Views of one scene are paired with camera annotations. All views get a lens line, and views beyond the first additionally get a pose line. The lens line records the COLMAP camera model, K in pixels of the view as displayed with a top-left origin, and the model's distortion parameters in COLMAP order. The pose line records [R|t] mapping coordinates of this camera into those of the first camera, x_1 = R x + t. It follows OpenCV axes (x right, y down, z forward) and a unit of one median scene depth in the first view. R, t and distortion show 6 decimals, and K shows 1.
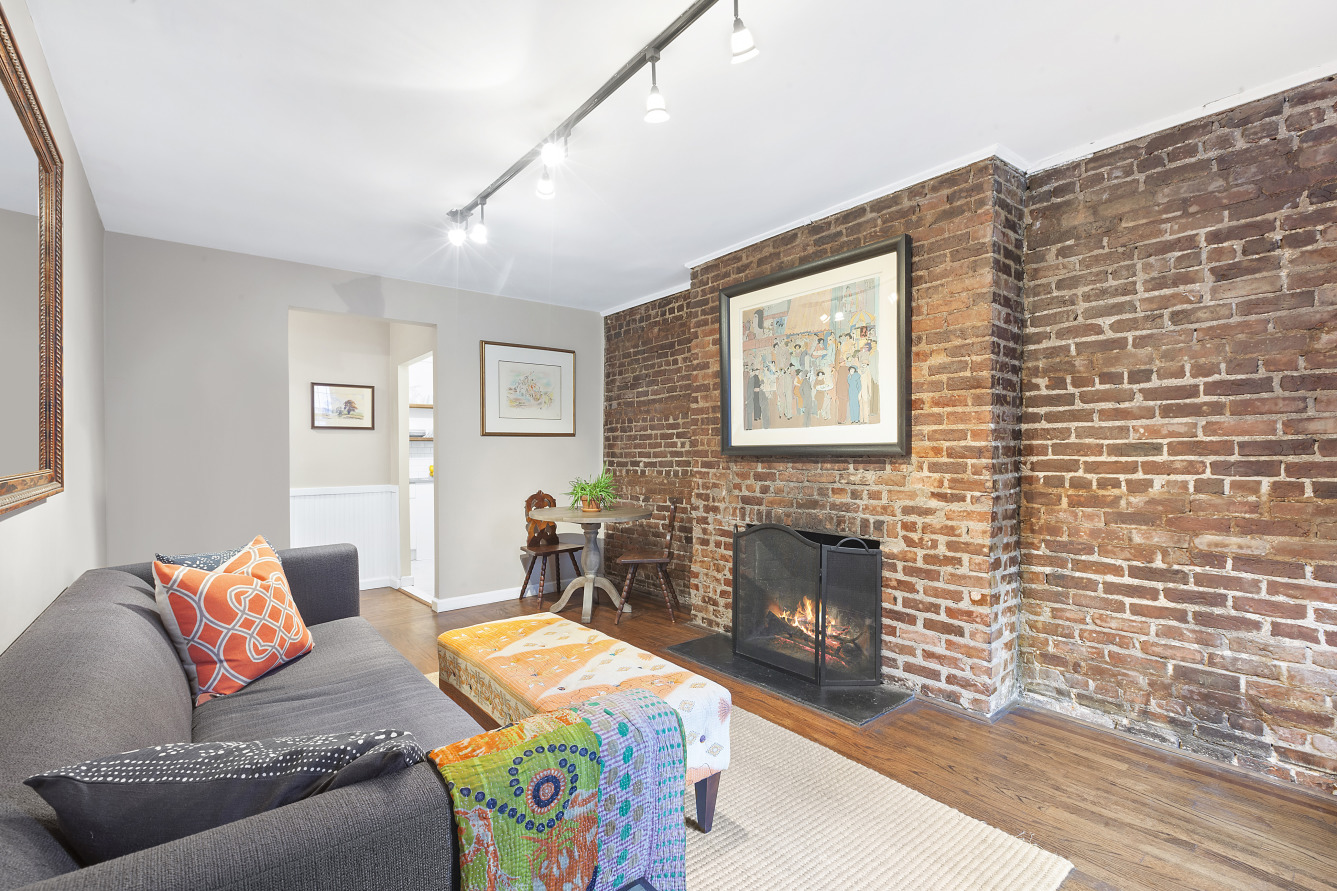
lens RADIAL K [[604.6, 0, 665.4], [0, 604.6, 454.5], [0, 0, 1]] dist [-0.000368, -0.000114]
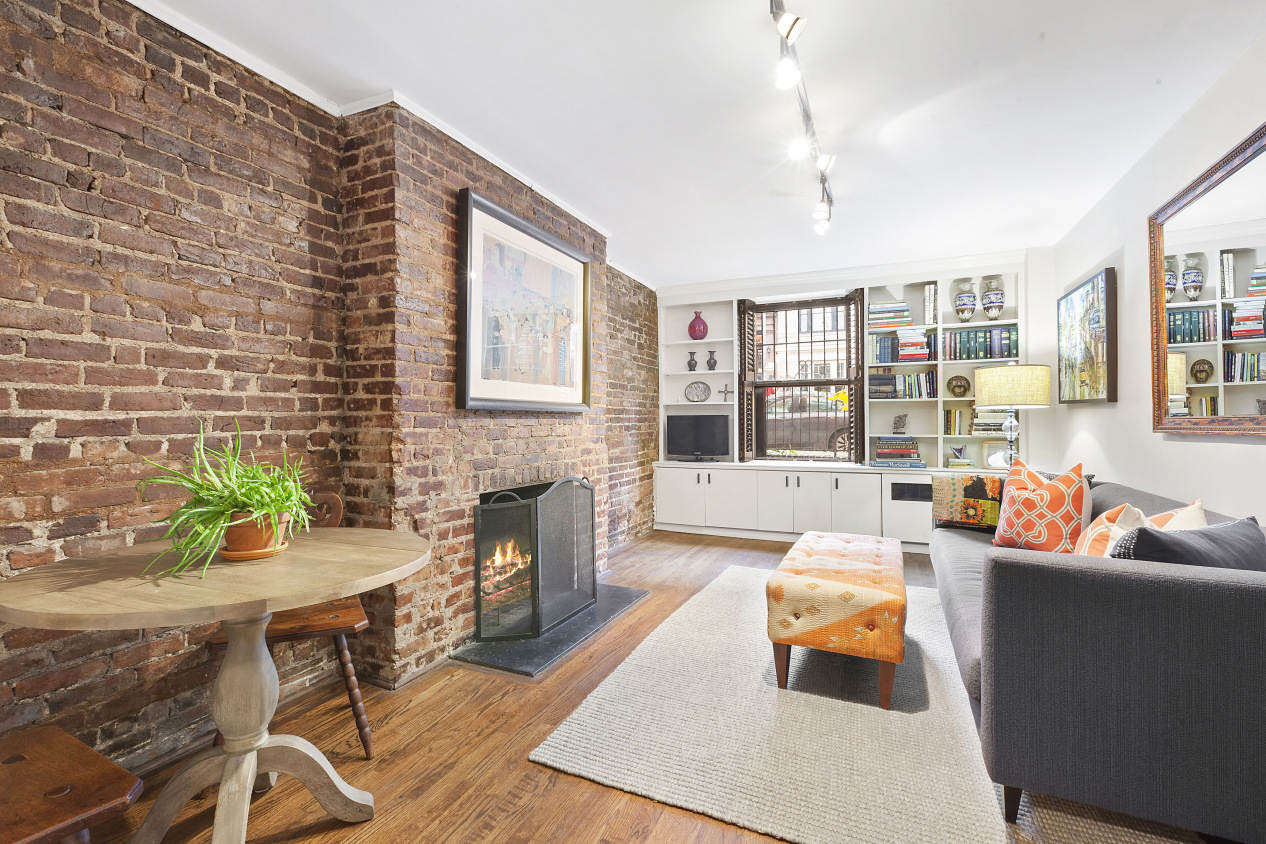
lens RADIAL K [[572.5, 0, 629.5], [0, 572.5, 415.7], [0, 0, 1]] dist [-0.000368, -0.000114]
pose [[-0.448384, 0.014538, 0.893723, -0.611176], [0.005398, 0.999894, -0.013556, 0.019785], [-0.893825, -0.001254, -0.448415, 1.107109]]
